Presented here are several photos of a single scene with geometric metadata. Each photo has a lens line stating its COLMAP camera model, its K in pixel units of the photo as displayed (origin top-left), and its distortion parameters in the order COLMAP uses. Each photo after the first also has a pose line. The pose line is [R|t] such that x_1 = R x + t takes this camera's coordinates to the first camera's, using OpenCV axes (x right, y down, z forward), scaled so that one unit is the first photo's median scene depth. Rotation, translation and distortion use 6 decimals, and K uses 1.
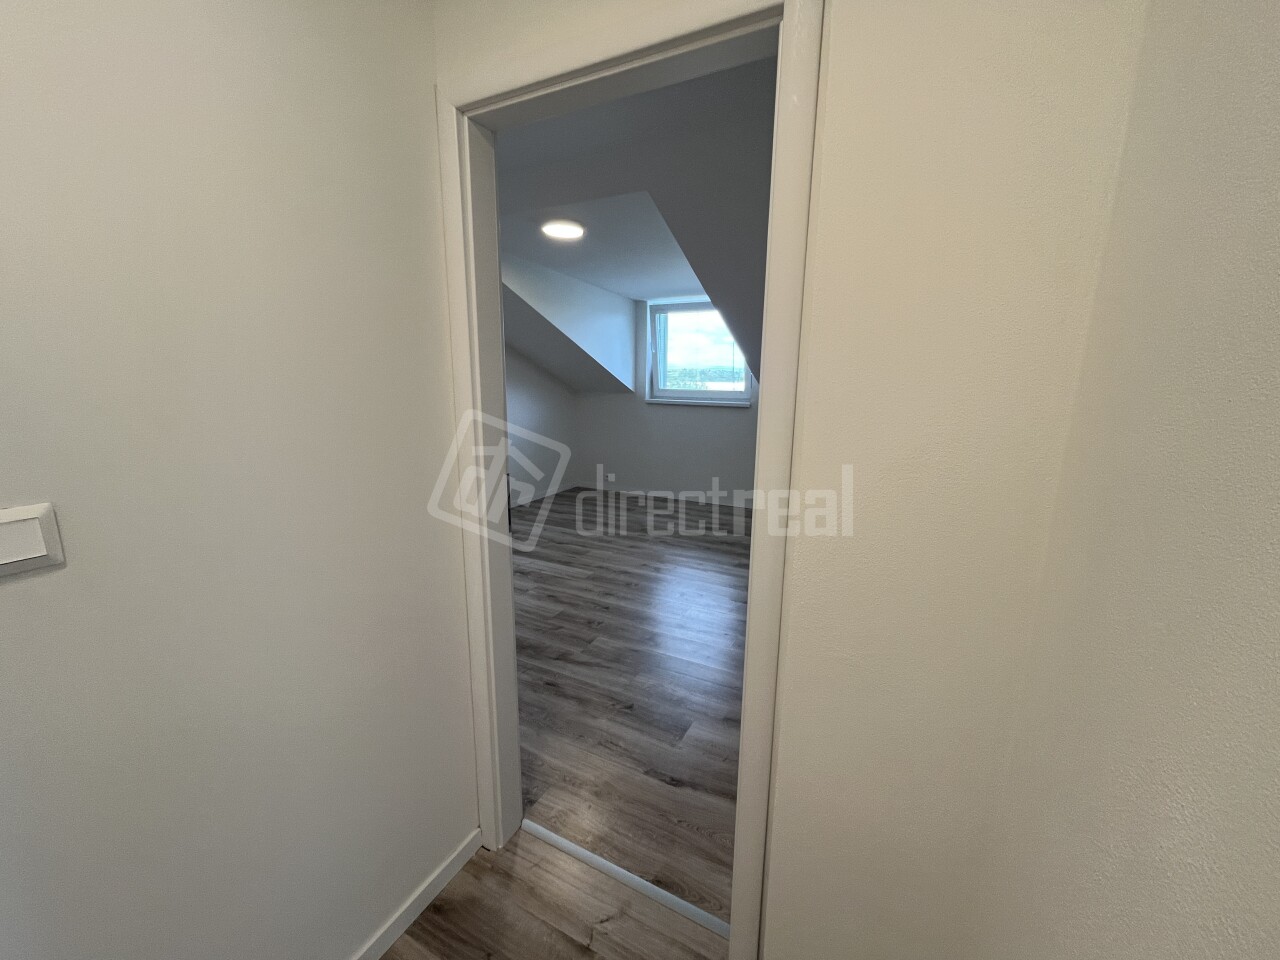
lens RADIAL K [[520.8, 0, 633.3], [0, 520.8, 481.6], [0, 0, 1]] dist [-0.002069, -0.000081]
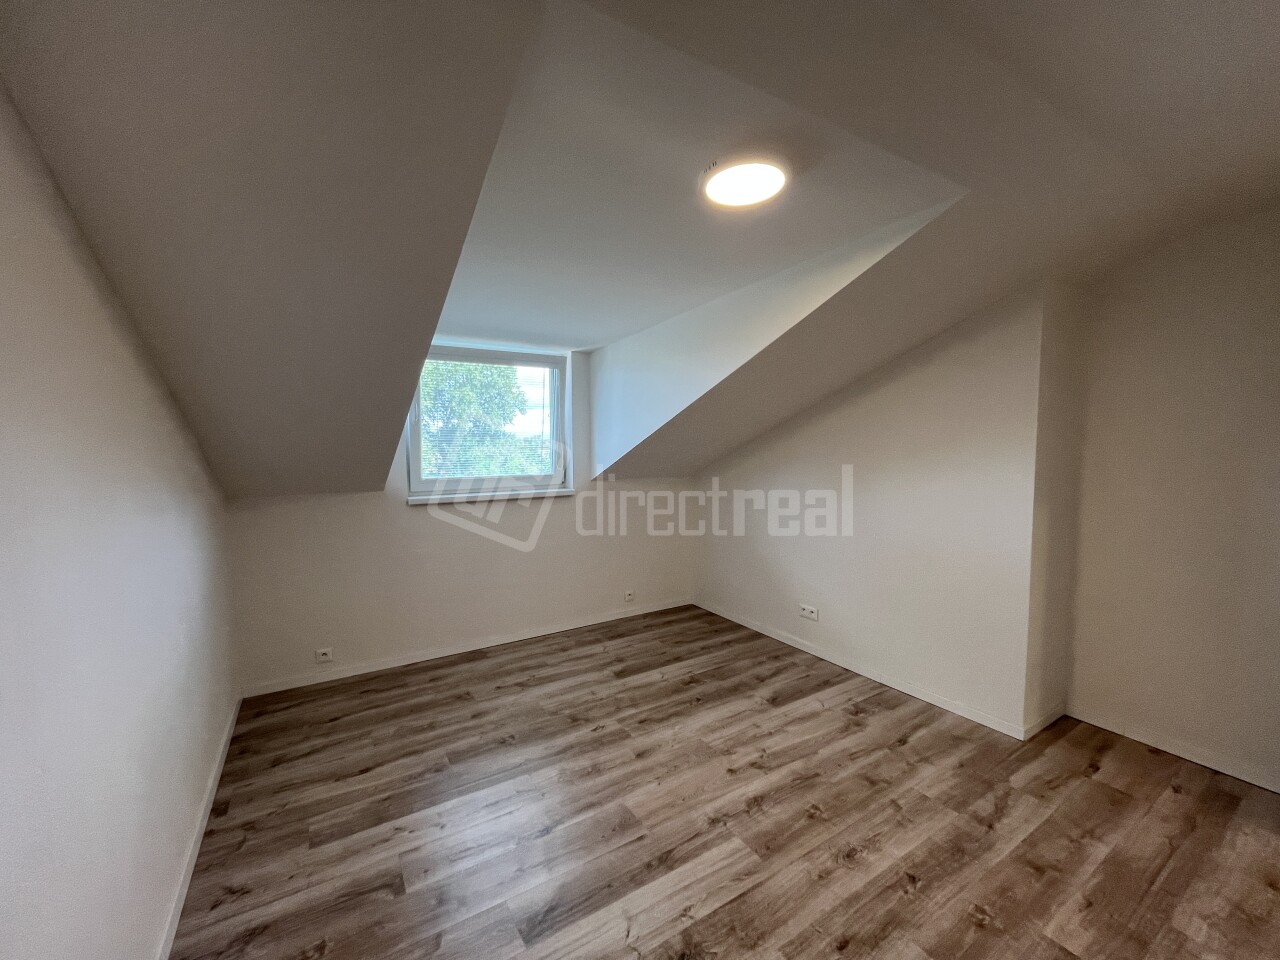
lens RADIAL K [[520.8, 0, 635.0], [0, 520.8, 486.7], [0, 0, 1]] dist [-0.002069, -0.000081]
pose [[0.504779, -0.087803, 0.858772, -0.538729], [0.188491, 0.982020, -0.010389, -0.182860], [-0.842419, 0.167115, 0.512253, 0.753838]]
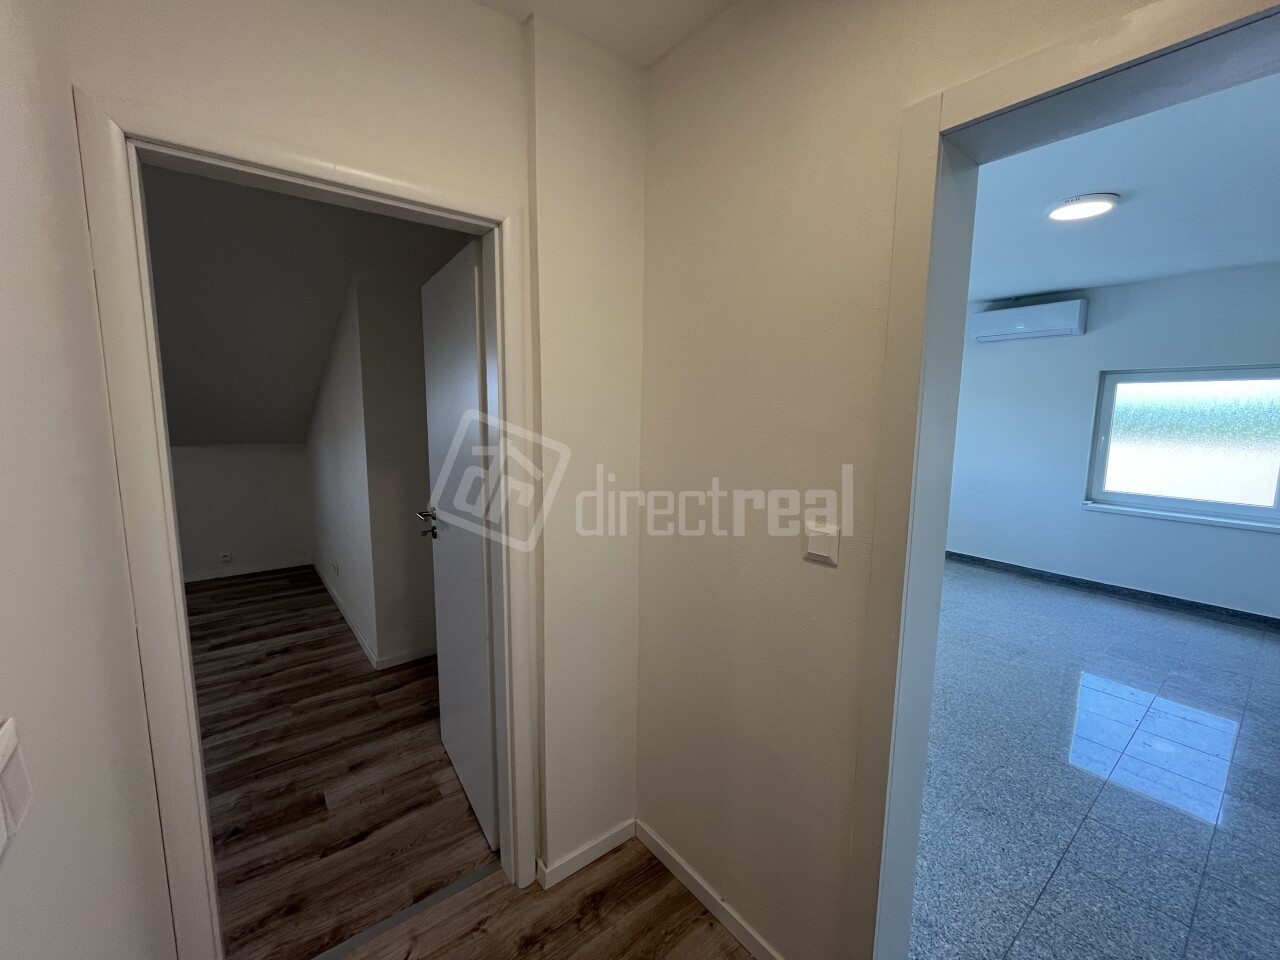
lens RADIAL K [[520.8, 0, 638.3], [0, 520.8, 483.9], [0, 0, 1]] dist [-0.002069, -0.000081]
pose [[0.404705, -0.134145, 0.904555, -0.247854], [0.182855, 0.981075, 0.063683, -0.025234], [-0.895979, 0.139630, 0.421575, 0.003706]]
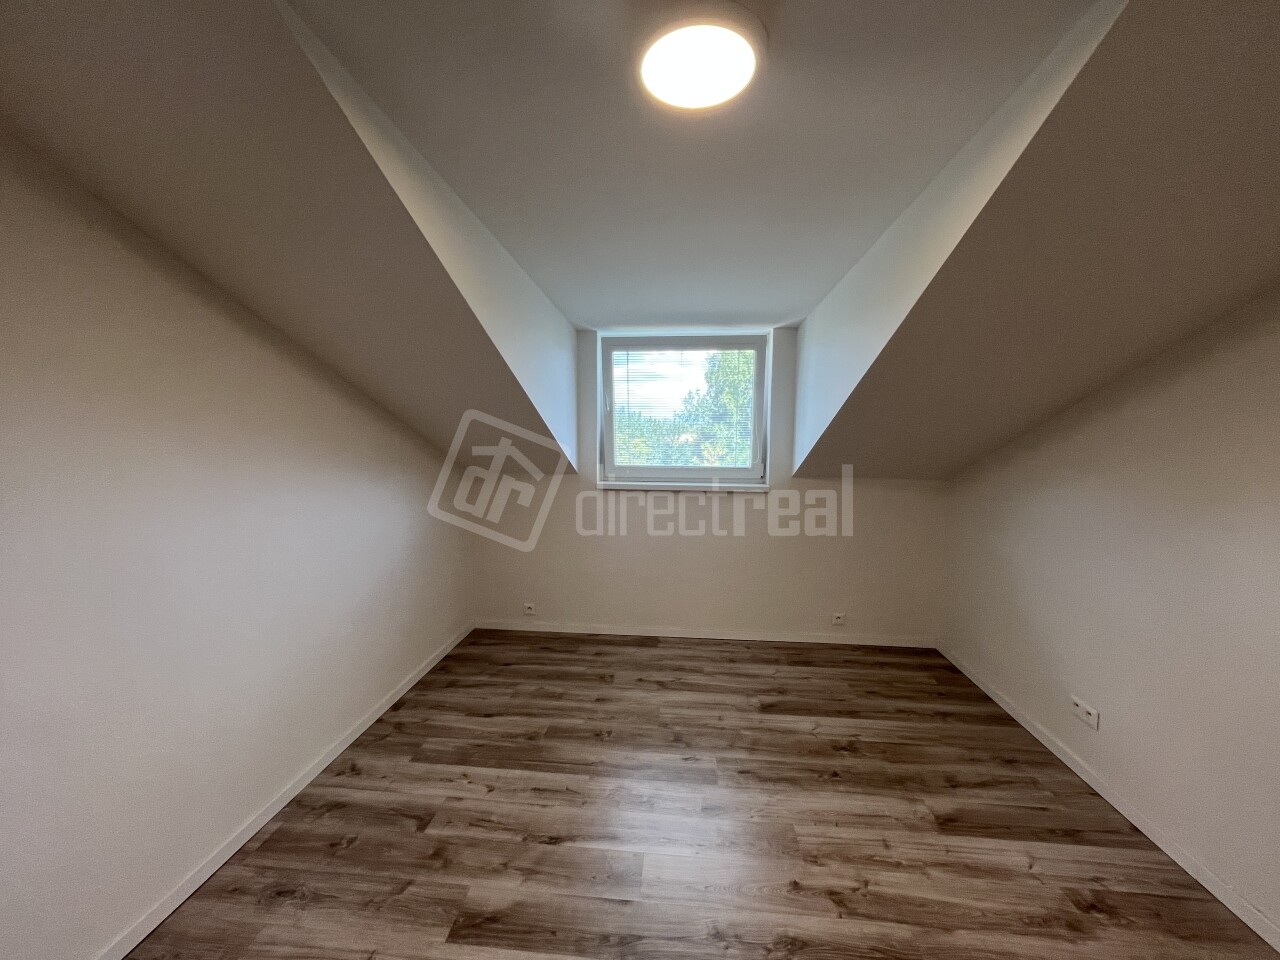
lens RADIAL K [[520.8, 0, 635.1], [0, 520.8, 485.6], [0, 0, 1]] dist [-0.002069, -0.000081]
pose [[0.926038, -0.050050, 0.374097, -0.262459], [0.083634, 0.993739, -0.074076, -0.163181], [-0.368048, 0.099884, 0.924426, 0.624737]]
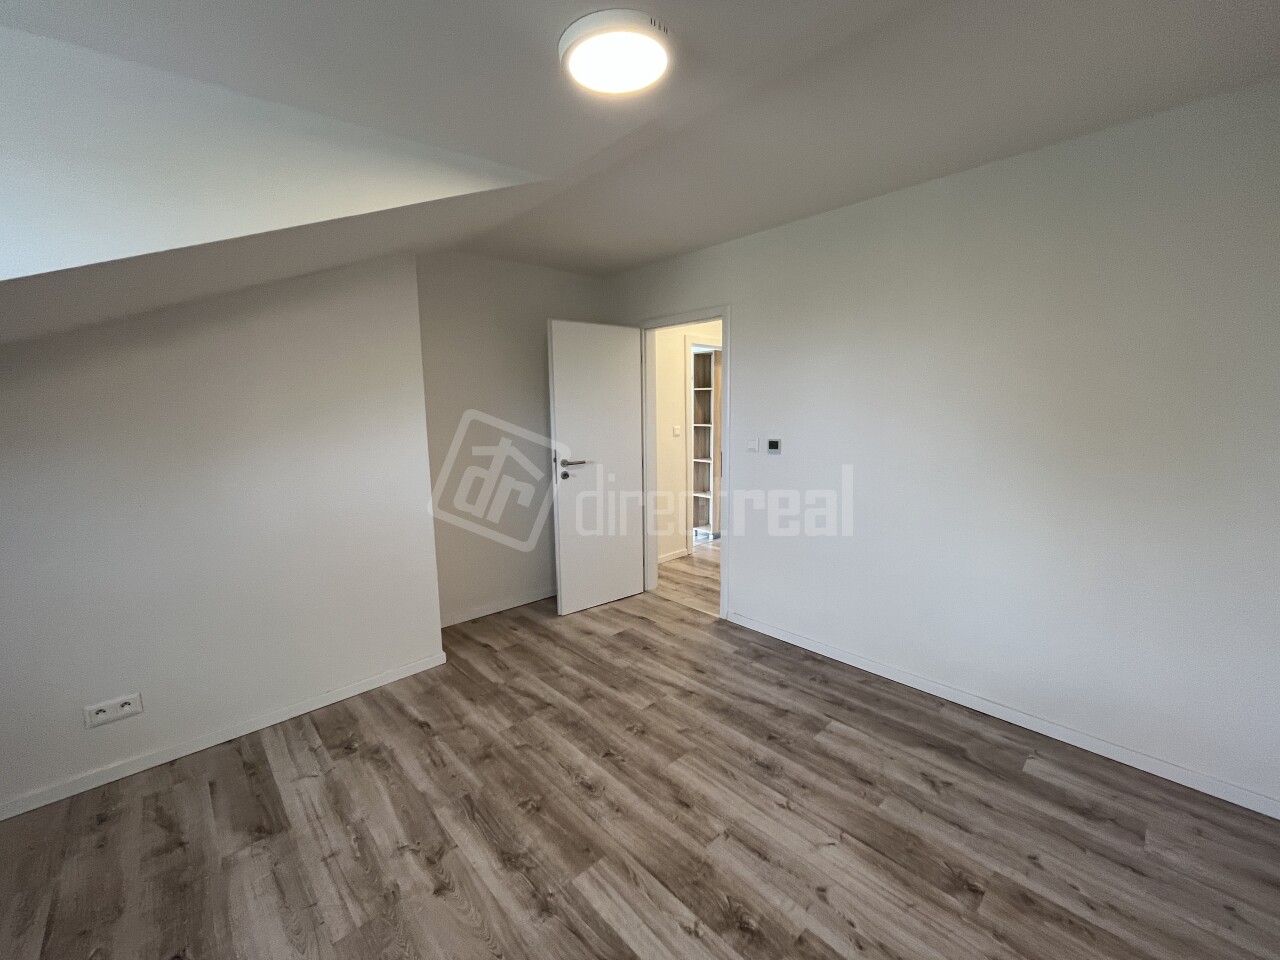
lens RADIAL K [[520.8, 0, 634.7], [0, 520.8, 485.1], [0, 0, 1]] dist [-0.002069, -0.000081]
pose [[-0.943781, -0.047220, 0.327182, -0.244664], [0.072230, 0.936373, 0.343493, -0.268727], [-0.322584, 0.347815, -0.880321, 1.234530]]
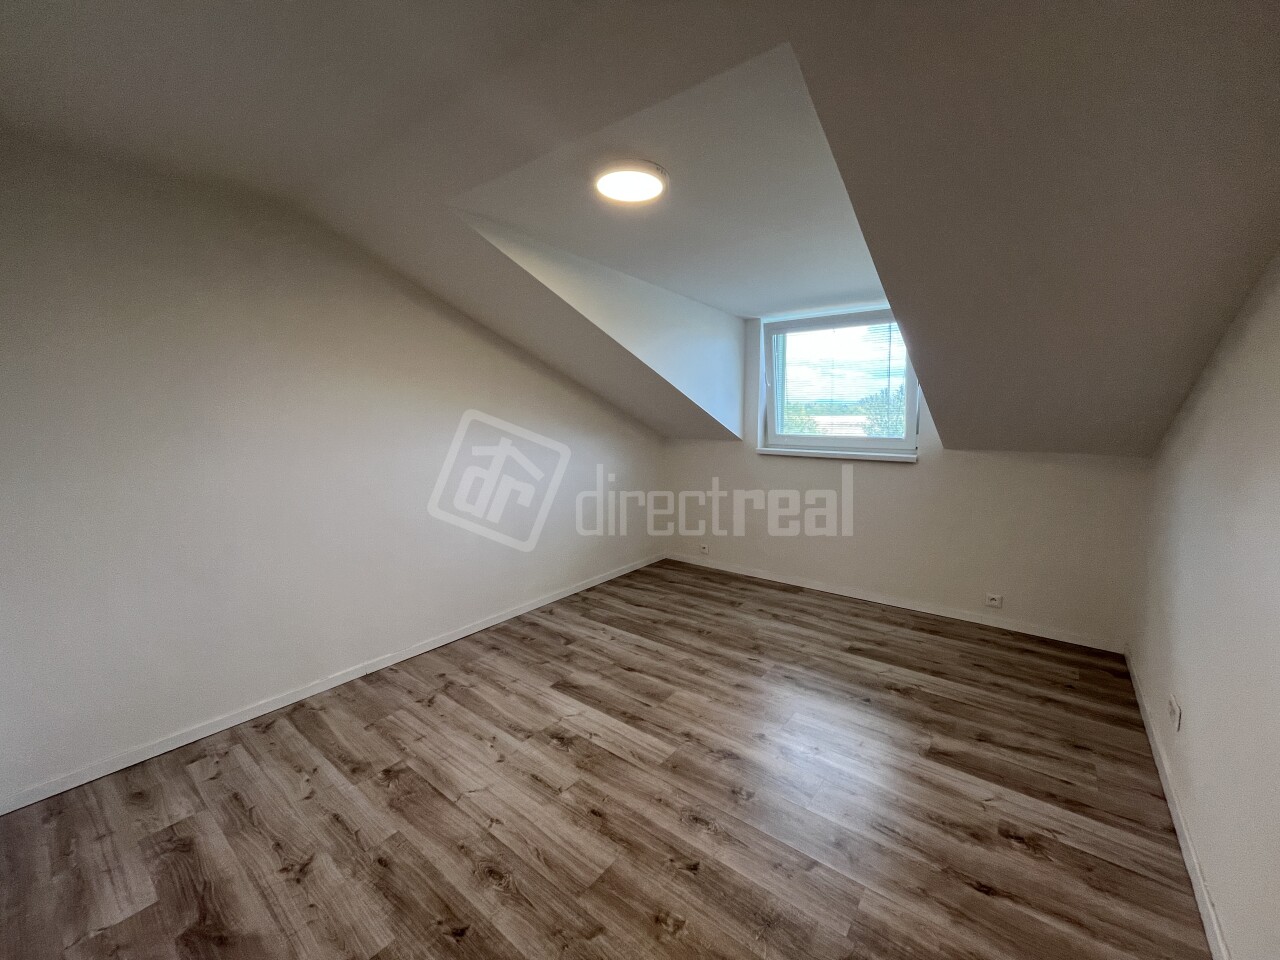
lens RADIAL K [[520.8, 0, 634.6], [0, 520.8, 483.9], [0, 0, 1]] dist [-0.002069, -0.000081]
pose [[0.982115, 0.008434, -0.188096, -0.012224], [-0.020119, 0.997978, -0.060297, -0.093081], [0.187207, 0.063003, 0.980298, 0.379275]]
